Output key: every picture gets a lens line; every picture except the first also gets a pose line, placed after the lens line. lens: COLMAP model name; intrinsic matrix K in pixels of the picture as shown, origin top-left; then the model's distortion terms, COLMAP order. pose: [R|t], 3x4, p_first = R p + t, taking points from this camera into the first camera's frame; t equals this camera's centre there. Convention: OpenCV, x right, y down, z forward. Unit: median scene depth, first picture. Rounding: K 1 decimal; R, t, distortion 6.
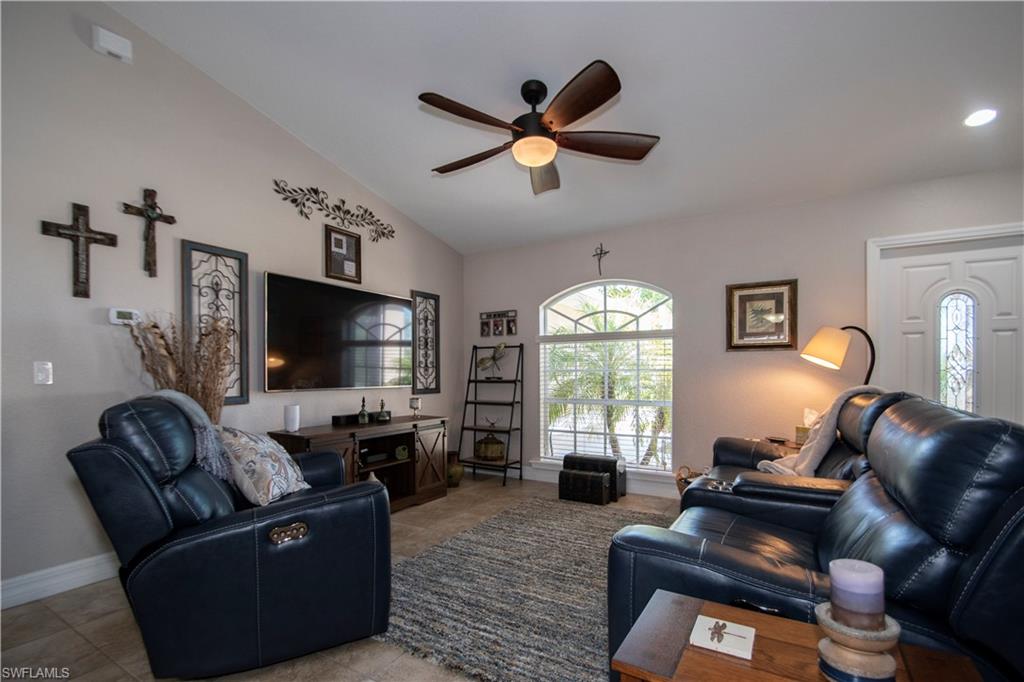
lens RADIAL K [[464.2, 0, 513.9], [0, 464.2, 376.2], [0, 0, 1]] dist [0.004682, -0.002425]
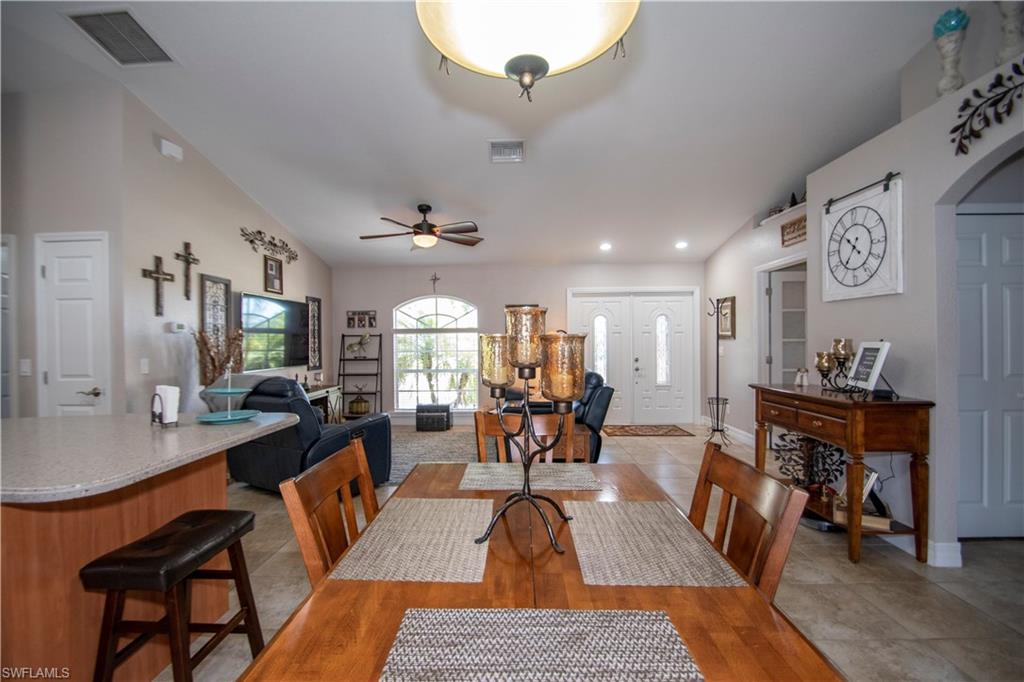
lens RADIAL K [[464.2, 0, 510.3], [0, 464.2, 341.6], [0, 0, 1]] dist [0.004682, -0.002425]
pose [[0.865961, -0.005080, 0.500086, -0.448434], [0.007043, 0.999973, -0.002037, -0.047814], [-0.500062, 0.005286, 0.865973, -0.600716]]
